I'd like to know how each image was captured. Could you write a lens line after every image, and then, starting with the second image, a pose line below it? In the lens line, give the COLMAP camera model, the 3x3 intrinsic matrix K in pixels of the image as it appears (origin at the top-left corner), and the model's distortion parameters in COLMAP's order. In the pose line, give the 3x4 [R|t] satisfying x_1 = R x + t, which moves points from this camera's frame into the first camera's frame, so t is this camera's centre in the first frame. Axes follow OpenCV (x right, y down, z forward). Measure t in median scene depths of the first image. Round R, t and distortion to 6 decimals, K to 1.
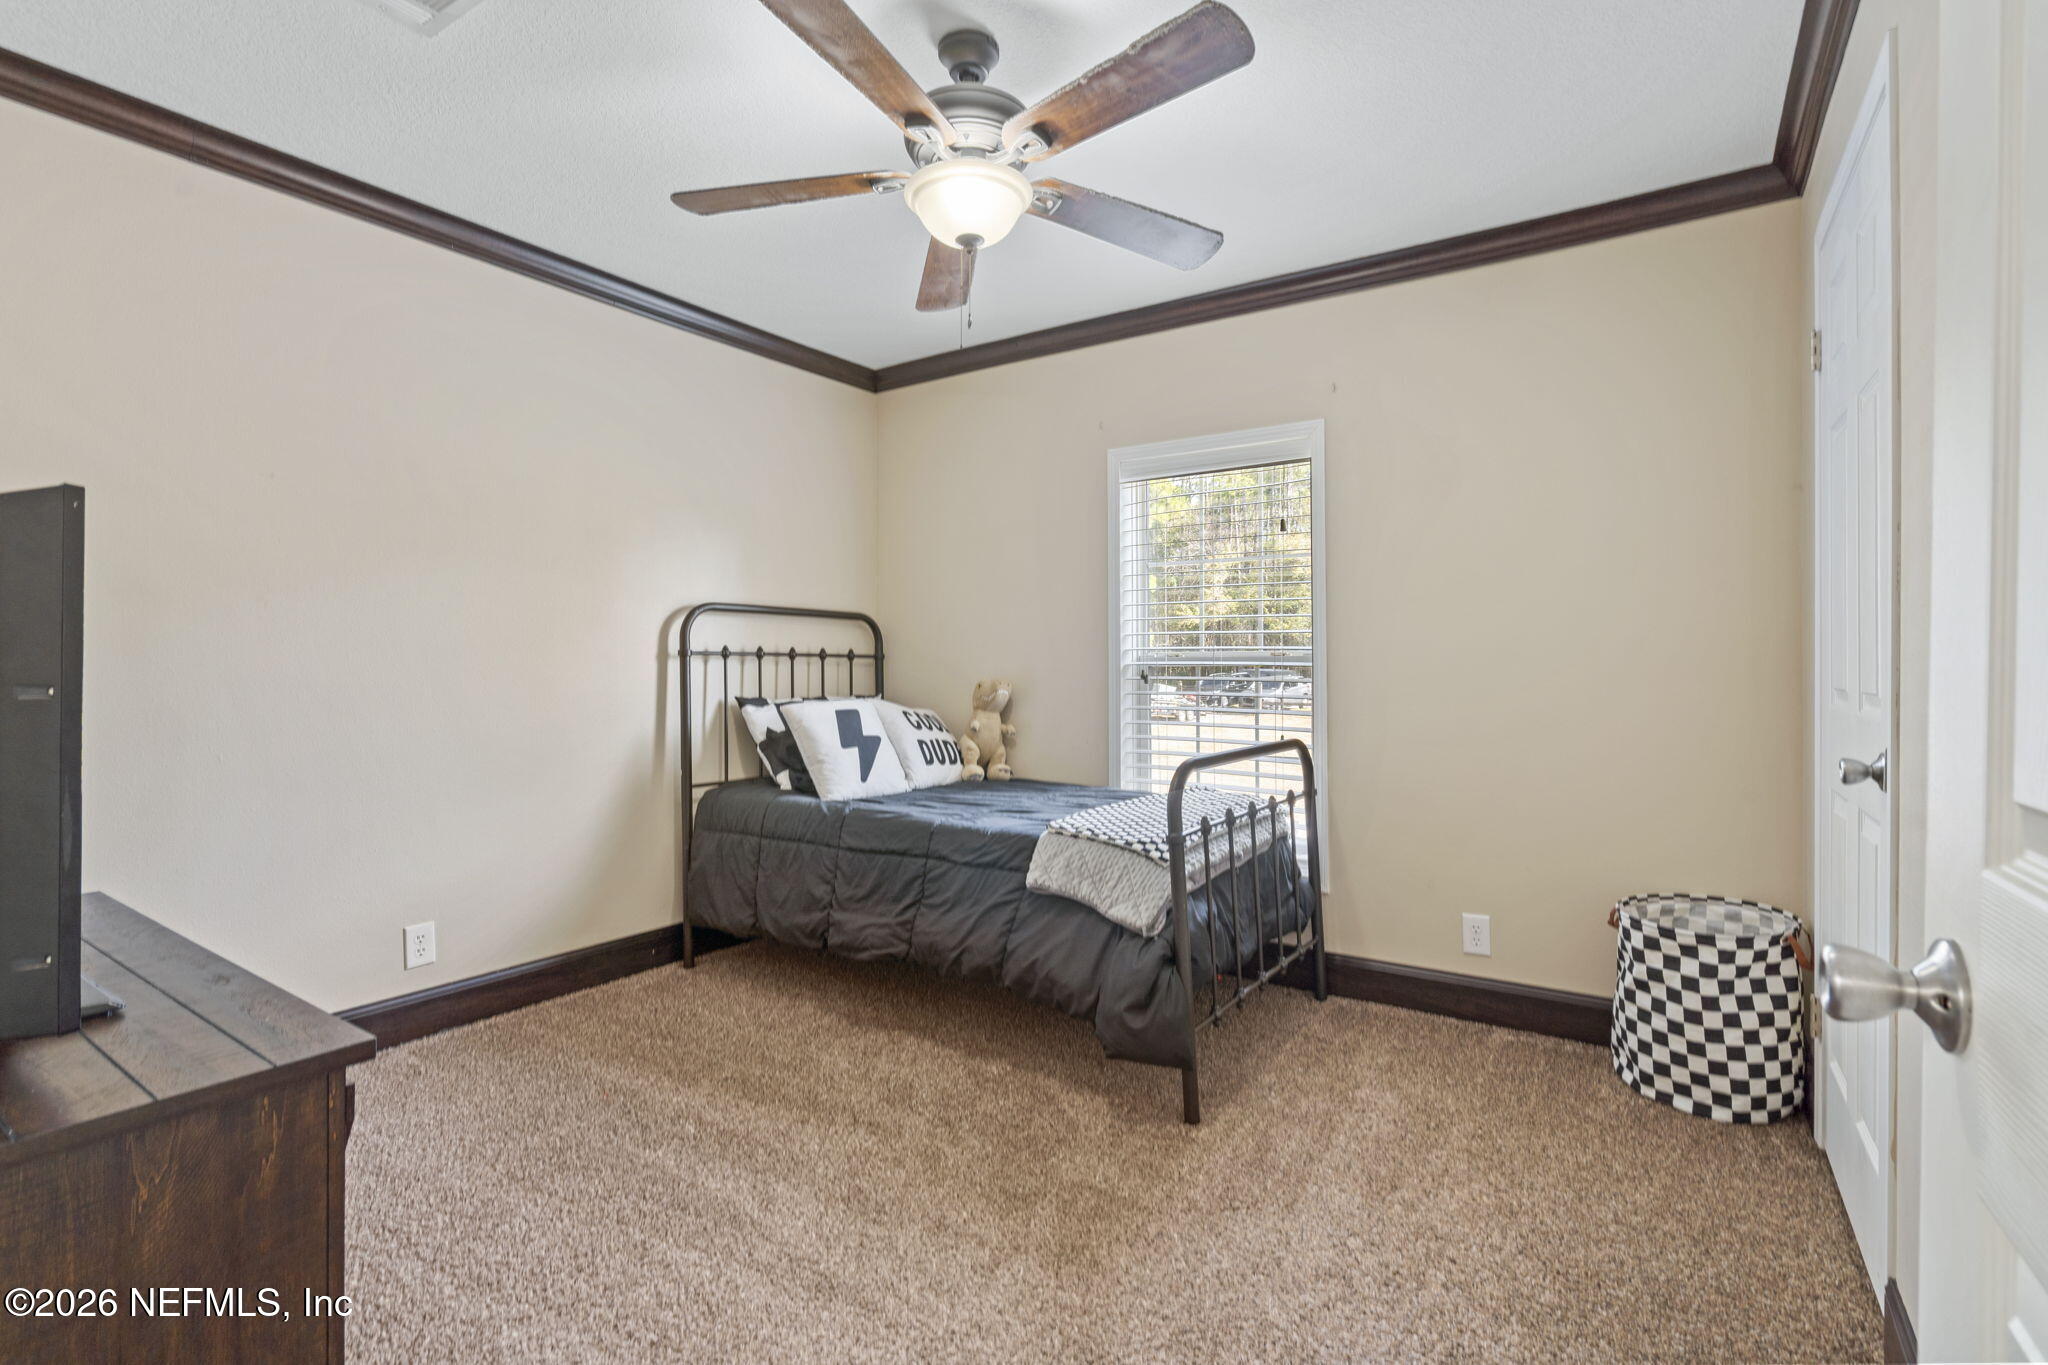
lens RADIAL K [[942.3, 0, 996.8], [0, 942.3, 685.1], [0, 0, 1]] dist [0.001229, 0.000201]
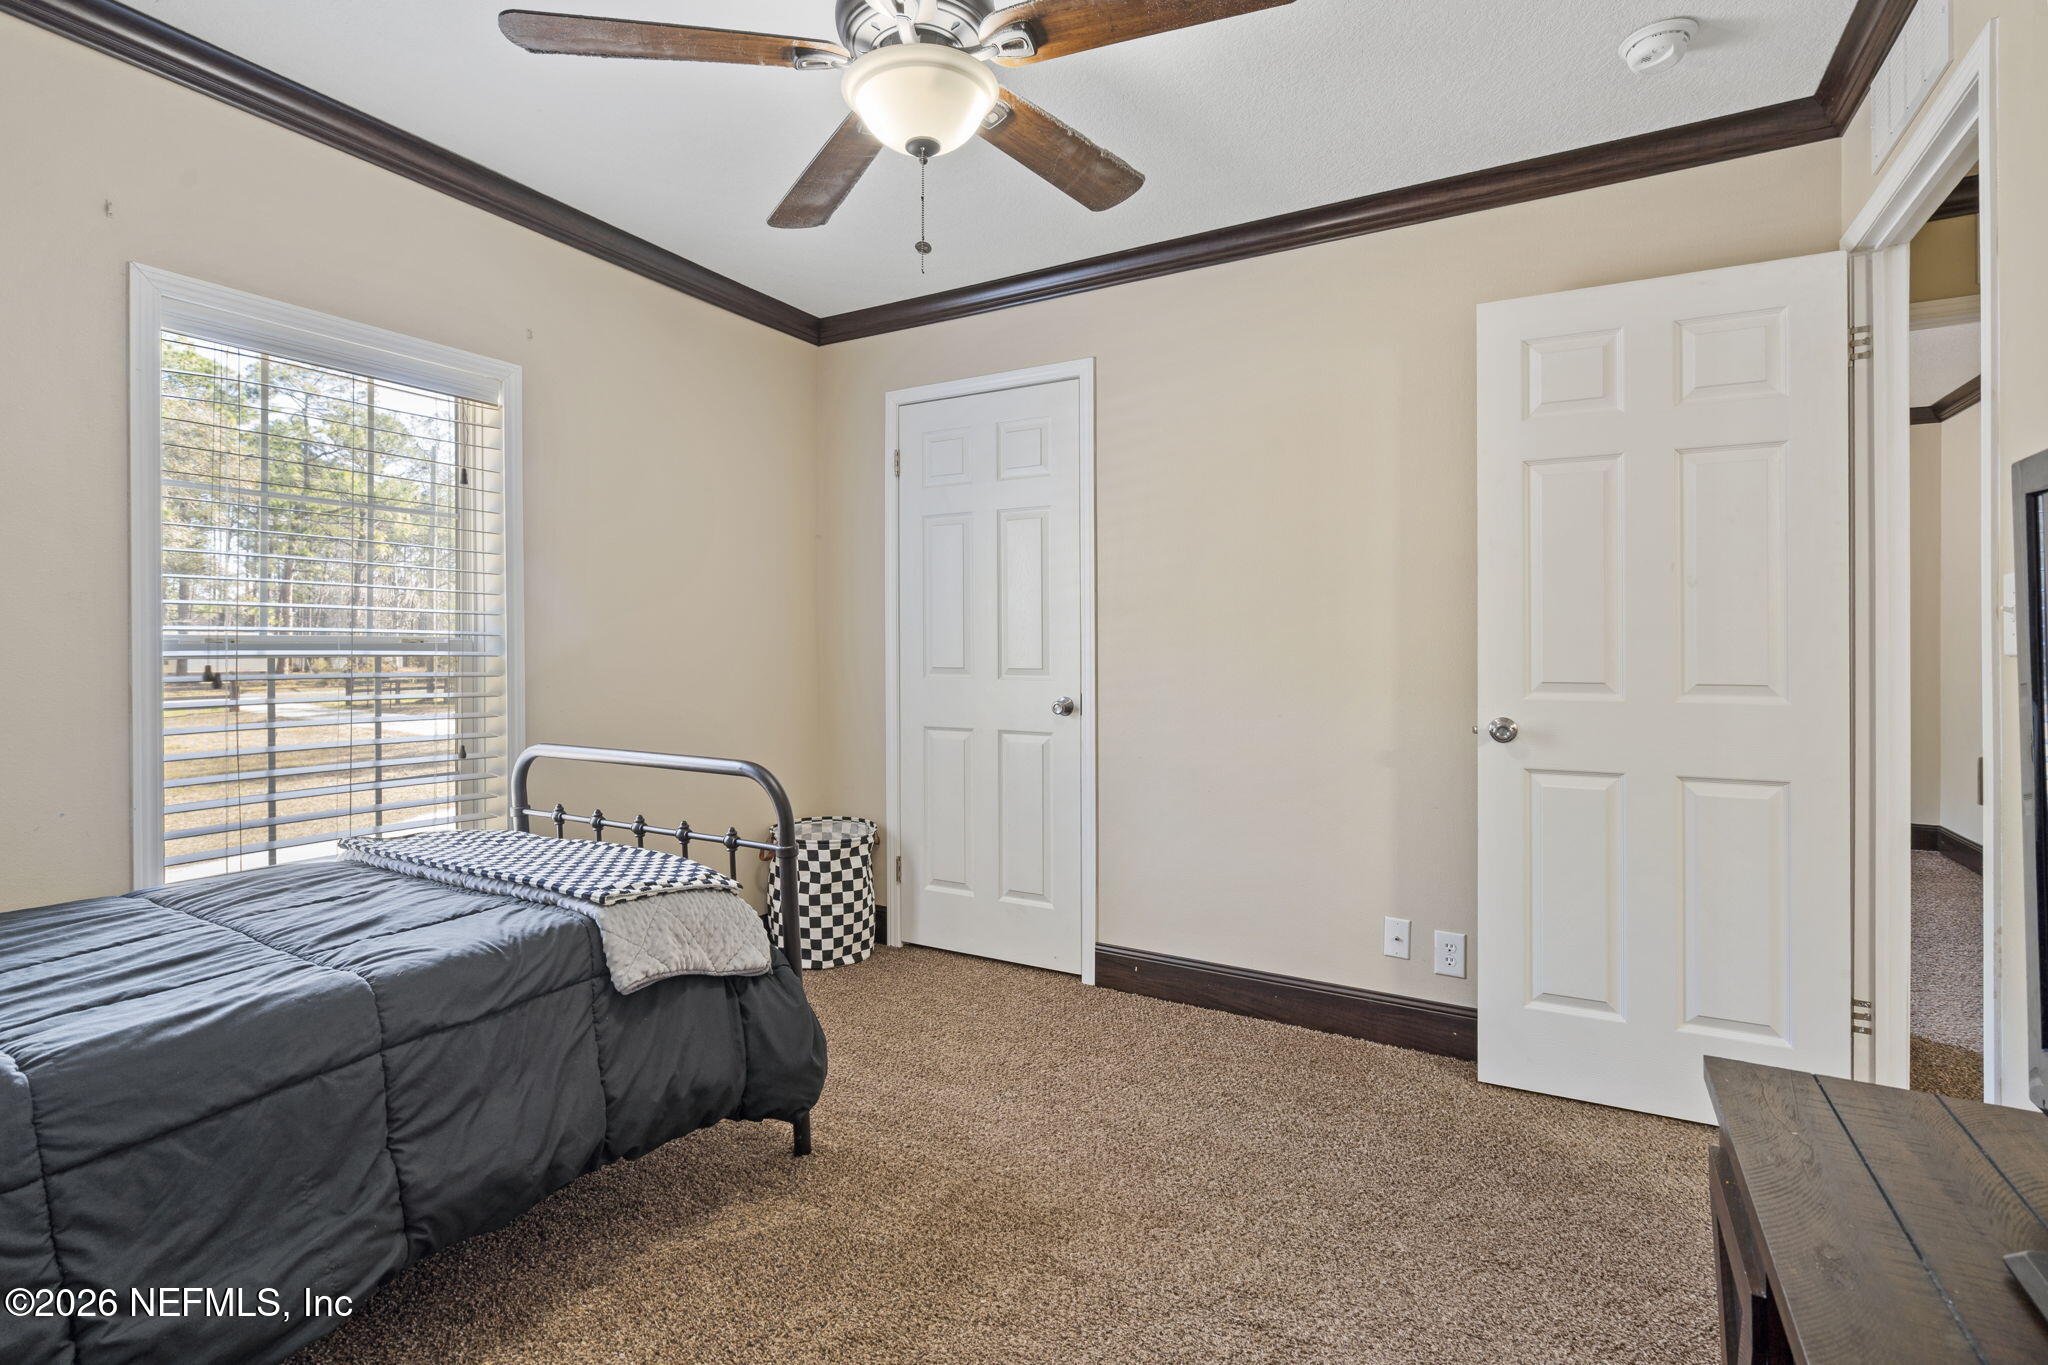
lens RADIAL K [[943.8, 0, 1045.9], [0, 943.8, 647.7], [0, 0, 1]] dist [-0.001798, -0.000166]
pose [[-0.118624, 0.001406, 0.992938, -0.706653], [0.010135, 0.999949, -0.000205, -0.030670], [-0.992888, 0.010039, -0.118632, 0.815866]]
